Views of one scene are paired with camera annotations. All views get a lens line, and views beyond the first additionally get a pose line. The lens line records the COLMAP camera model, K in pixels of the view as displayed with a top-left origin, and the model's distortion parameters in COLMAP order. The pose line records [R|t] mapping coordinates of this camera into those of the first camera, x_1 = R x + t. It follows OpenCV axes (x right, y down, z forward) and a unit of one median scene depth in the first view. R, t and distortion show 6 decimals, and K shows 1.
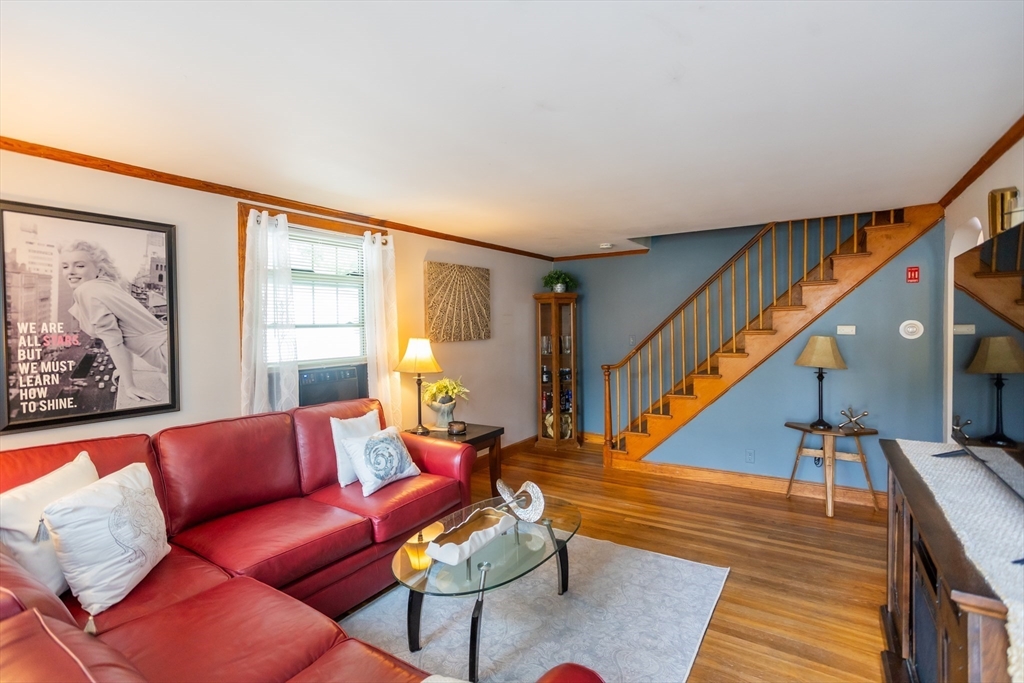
lens RADIAL K [[512.2, 0, 512.0], [0, 512.2, 341.5], [0, 0, 1]] dist [-0.037105, 0.026956]
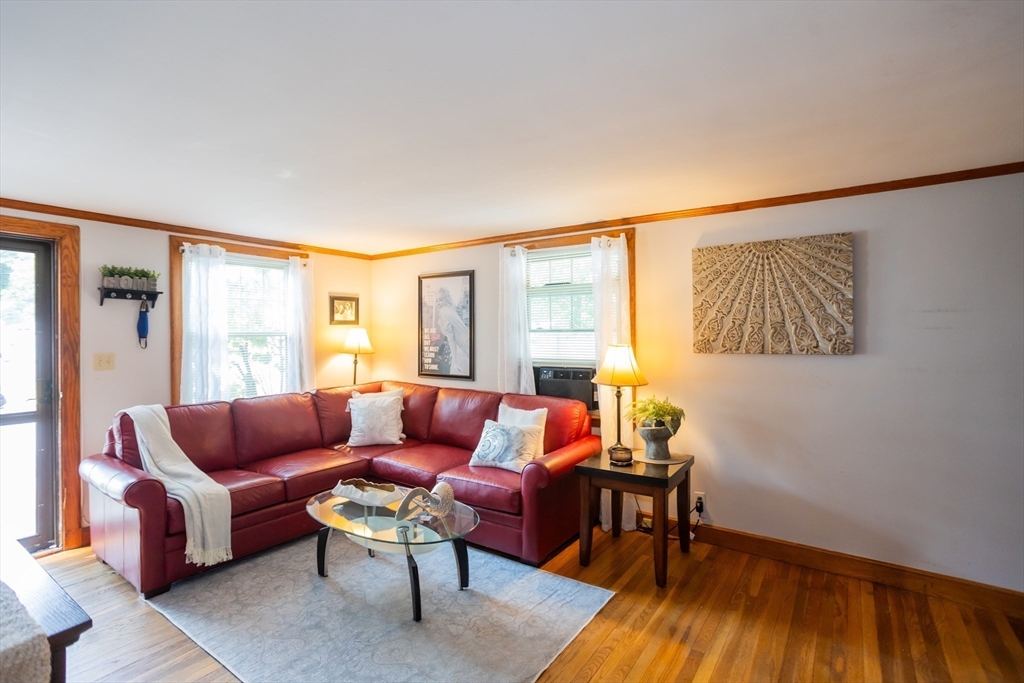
lens RADIAL K [[512.2, 0, 512.0], [0, 512.2, 341.5], [0, 0, 1]] dist [-0.037105, 0.026956]
pose [[-0.061550, 0.028405, -0.997700, 0.857864], [-0.031388, 0.999045, 0.030380, -0.040754], [0.997610, 0.033186, -0.060600, 1.044068]]
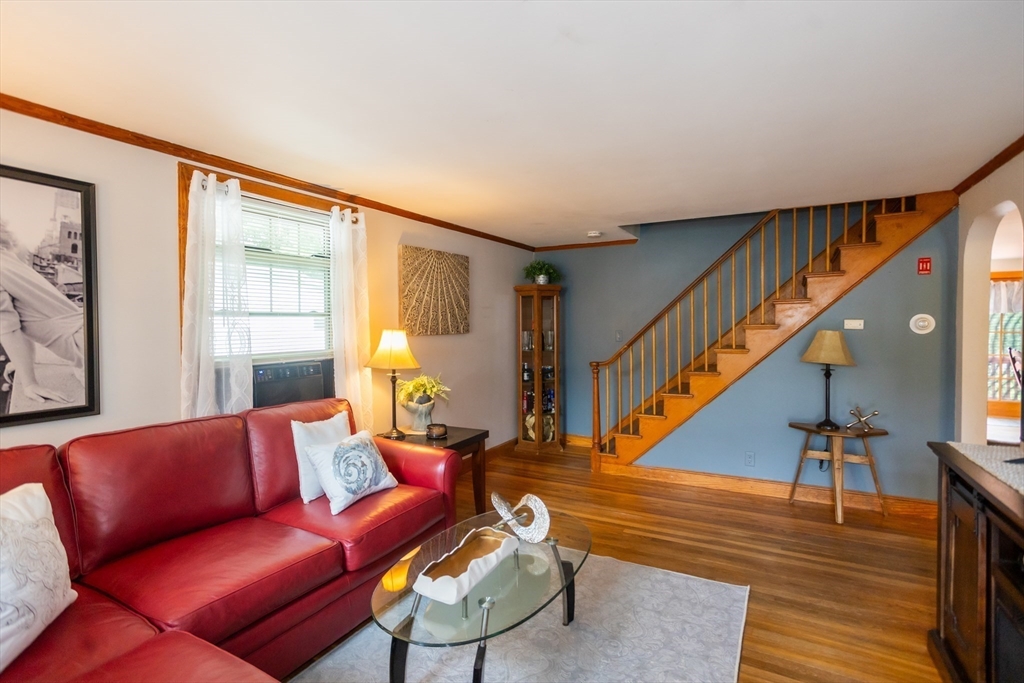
lens RADIAL K [[512.2, 0, 512.0], [0, 512.2, 341.5], [0, 0, 1]] dist [-0.037105, 0.026956]
pose [[0.997231, 0.005261, 0.074175, -0.053247], [-0.005246, 0.999986, -0.000407, 0.015500], [-0.074176, 0.000017, 0.997245, 0.128166]]
